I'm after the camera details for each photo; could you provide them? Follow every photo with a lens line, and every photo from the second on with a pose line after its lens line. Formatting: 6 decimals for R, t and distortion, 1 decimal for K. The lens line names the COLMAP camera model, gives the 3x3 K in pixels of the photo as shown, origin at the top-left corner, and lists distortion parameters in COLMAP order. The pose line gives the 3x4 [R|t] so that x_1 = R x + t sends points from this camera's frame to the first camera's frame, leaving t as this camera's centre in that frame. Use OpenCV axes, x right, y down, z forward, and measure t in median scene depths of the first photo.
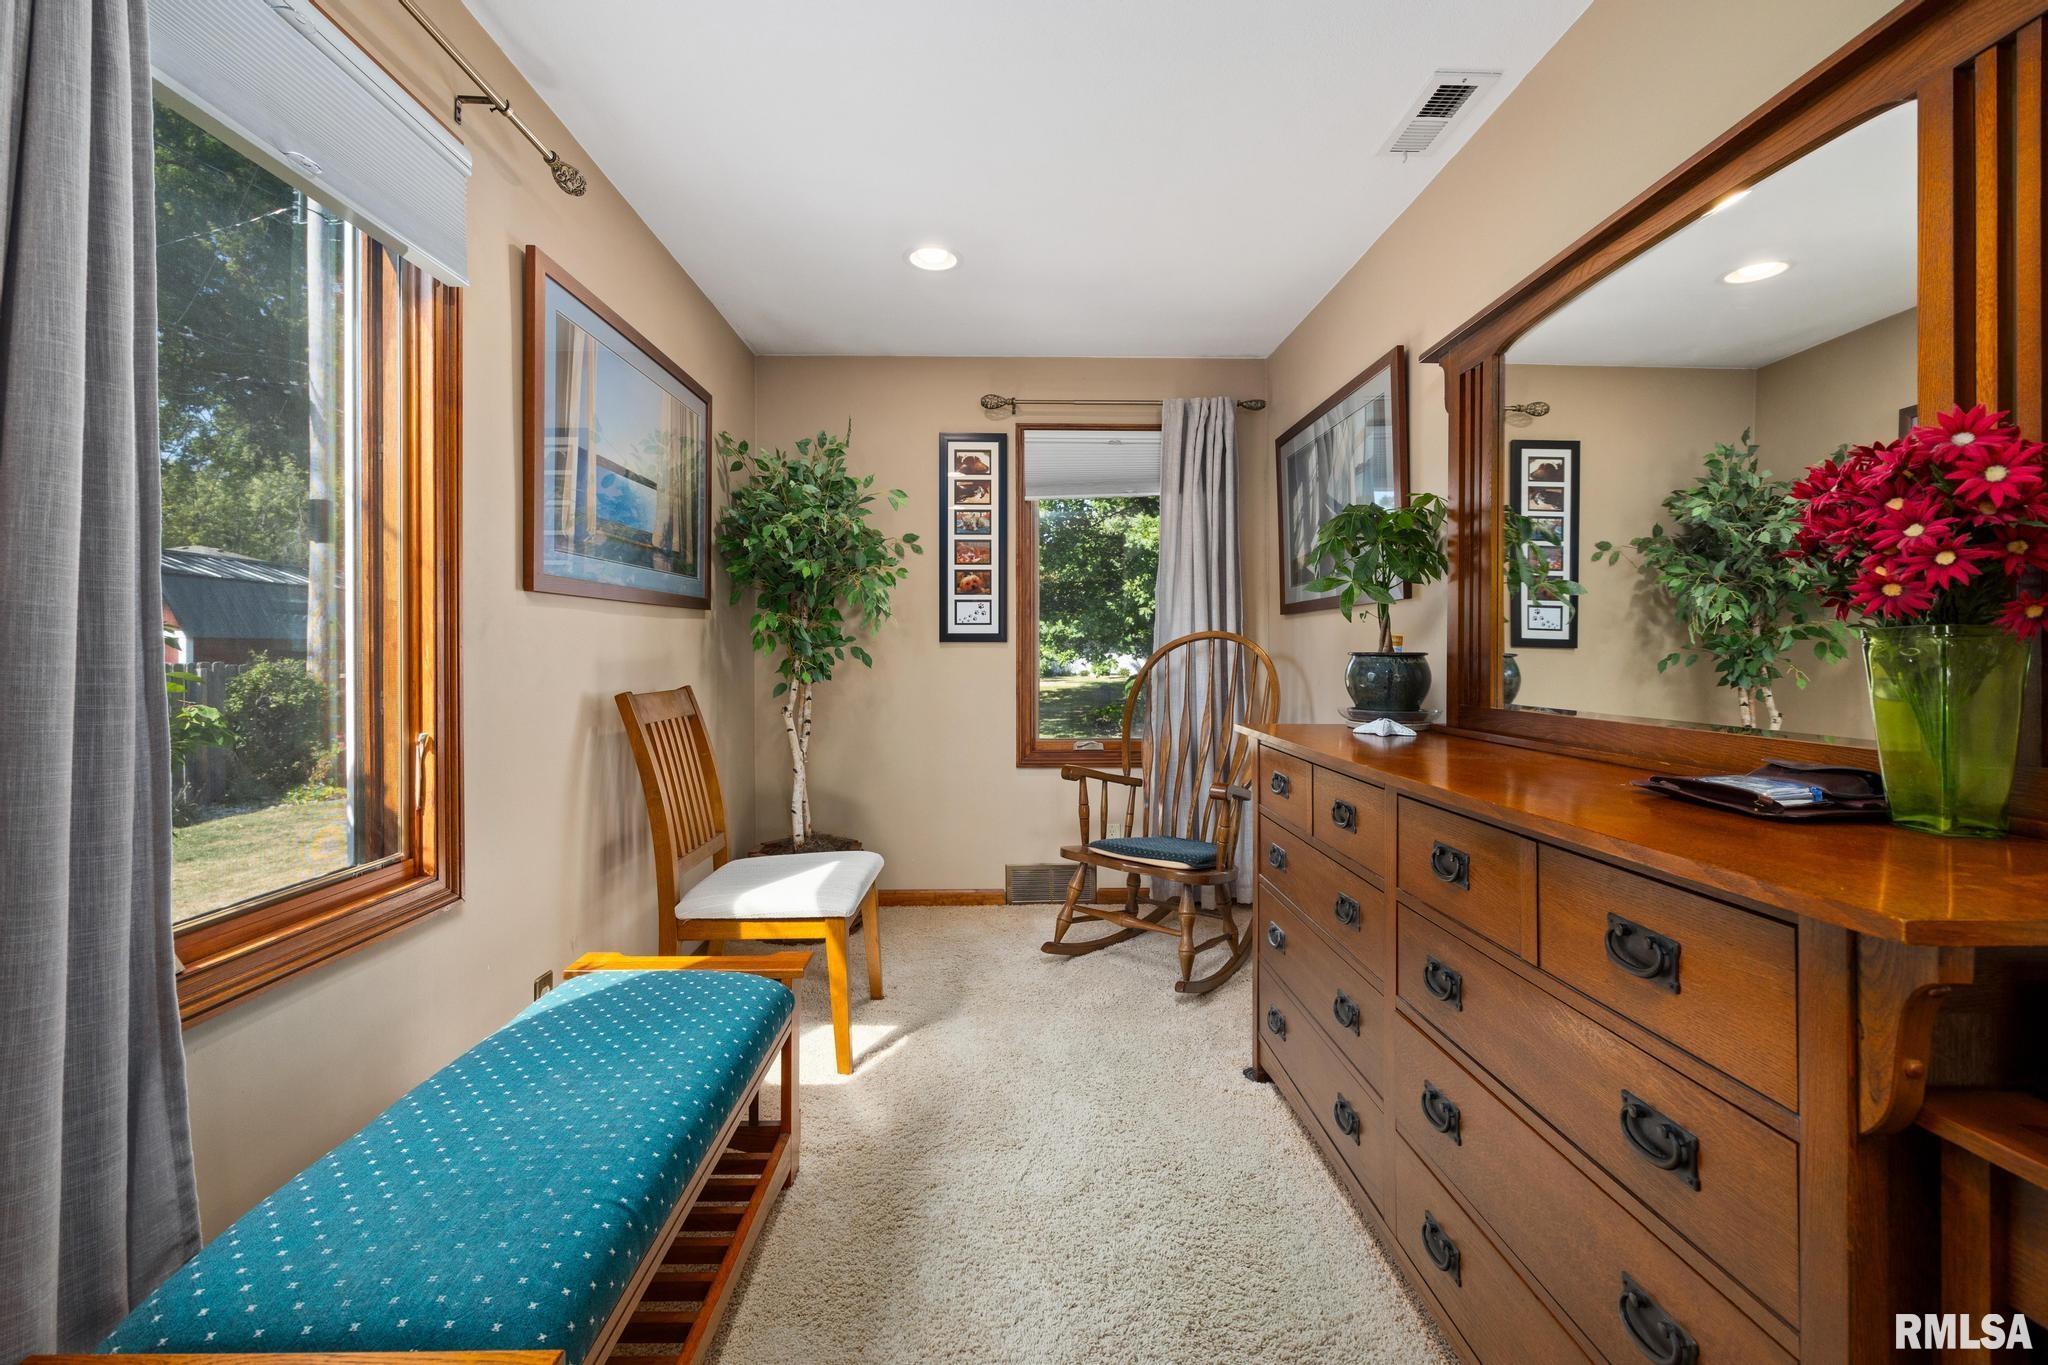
lens RADIAL K [[834.1, 0, 1019.7], [0, 834.1, 664.6], [0, 0, 1]] dist [-0.001957, -0.000052]
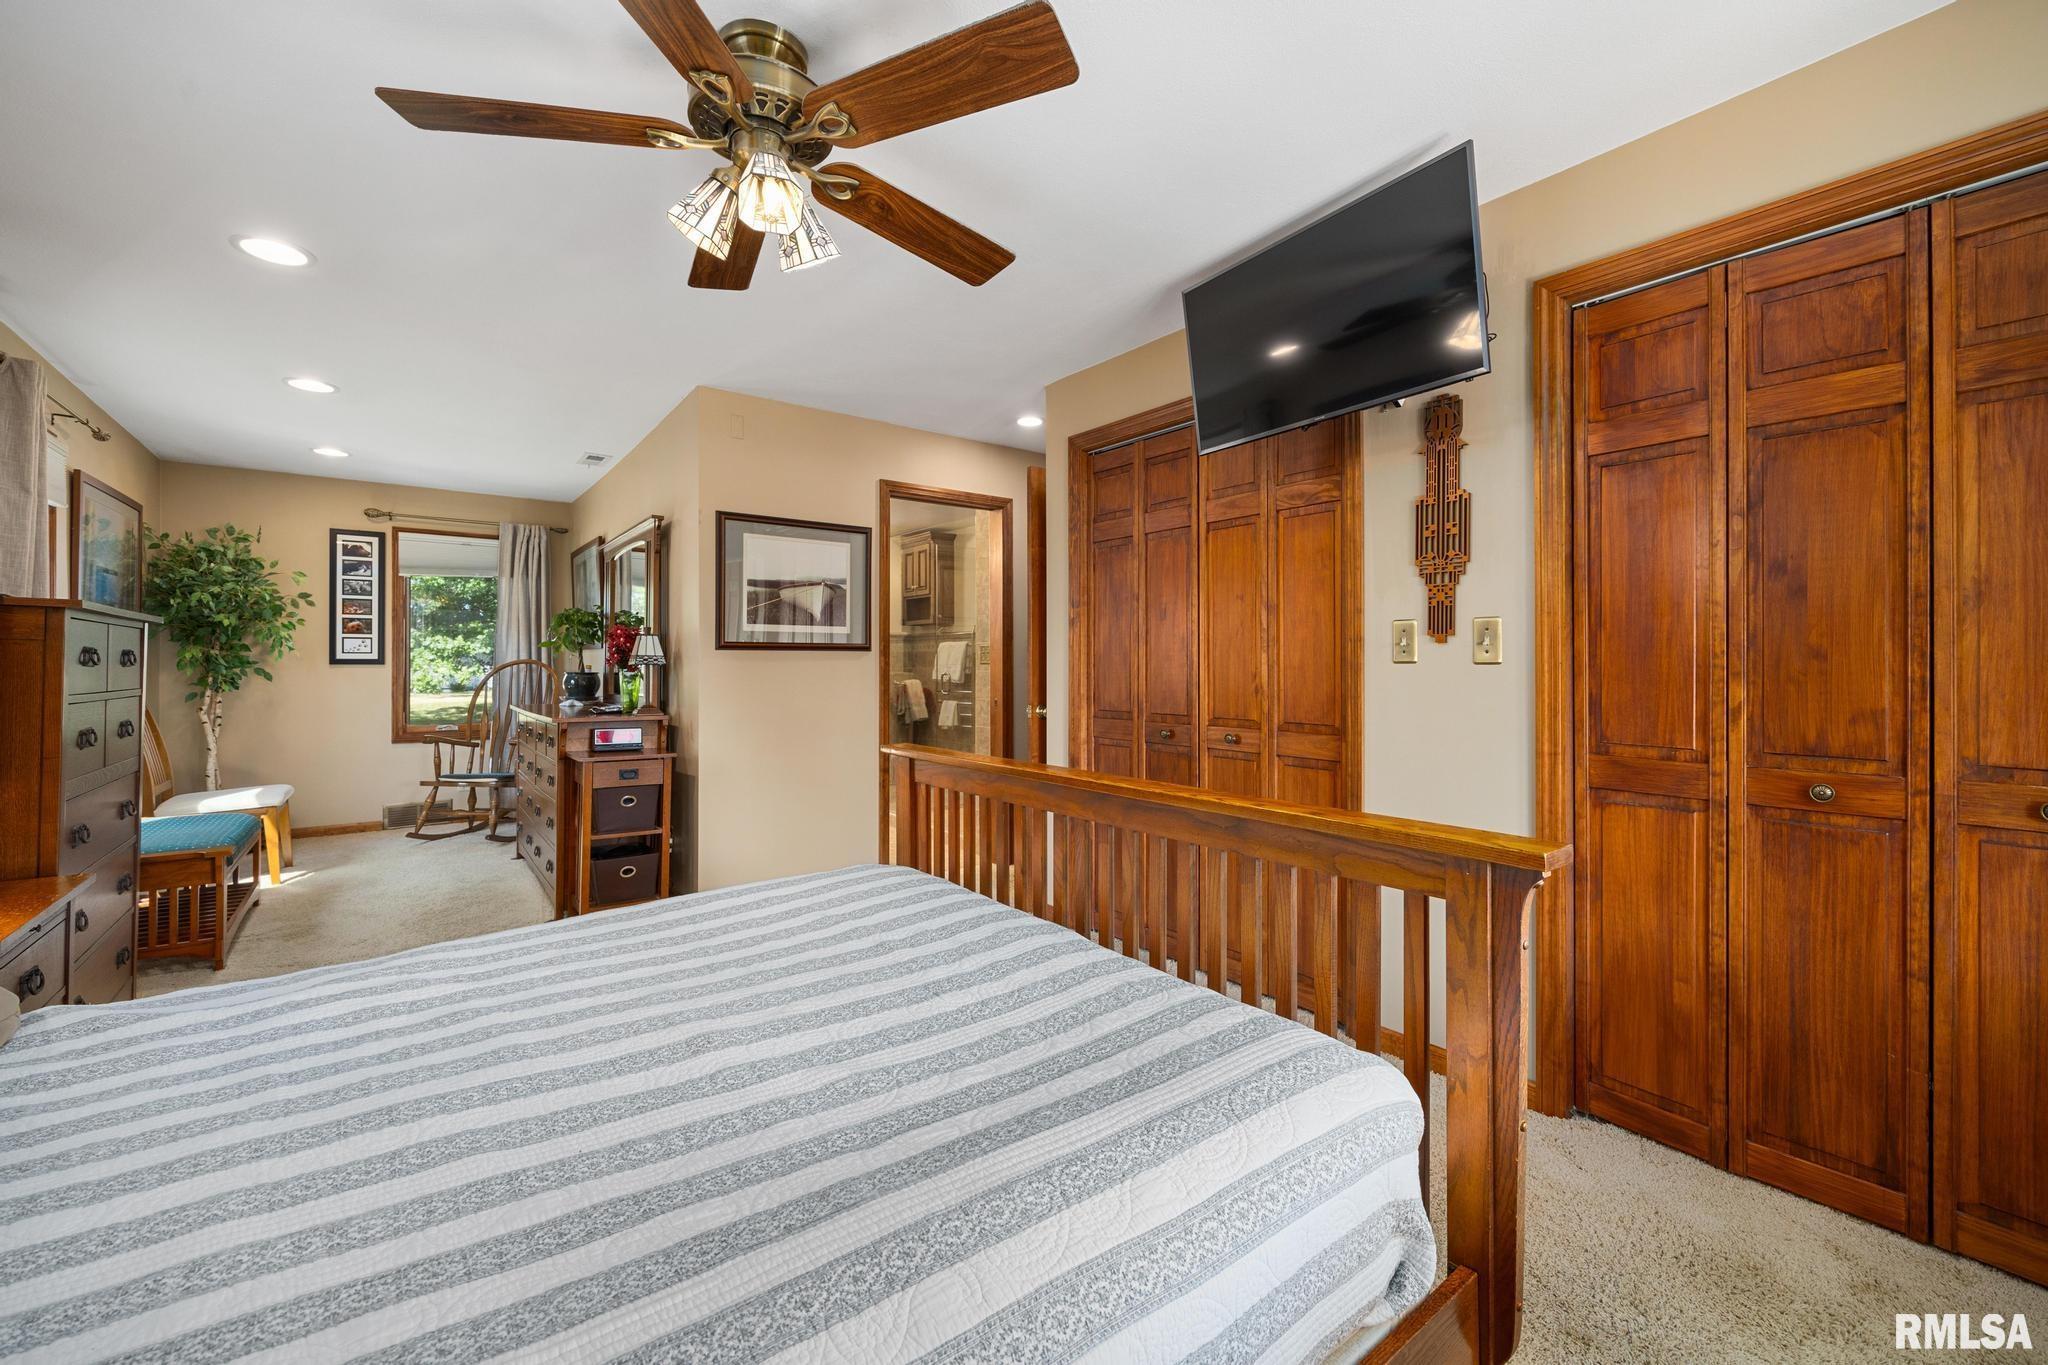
lens RADIAL K [[834.1, 0, 1019.7], [0, 834.1, 664.6], [0, 0, 1]] dist [-0.001957, -0.000052]
pose [[0.814134, 0.003024, 0.580669, 0.050550], [0.005861, 0.999893, -0.013424, 0.001239], [-0.580648, 0.014333, 0.814029, -1.033256]]
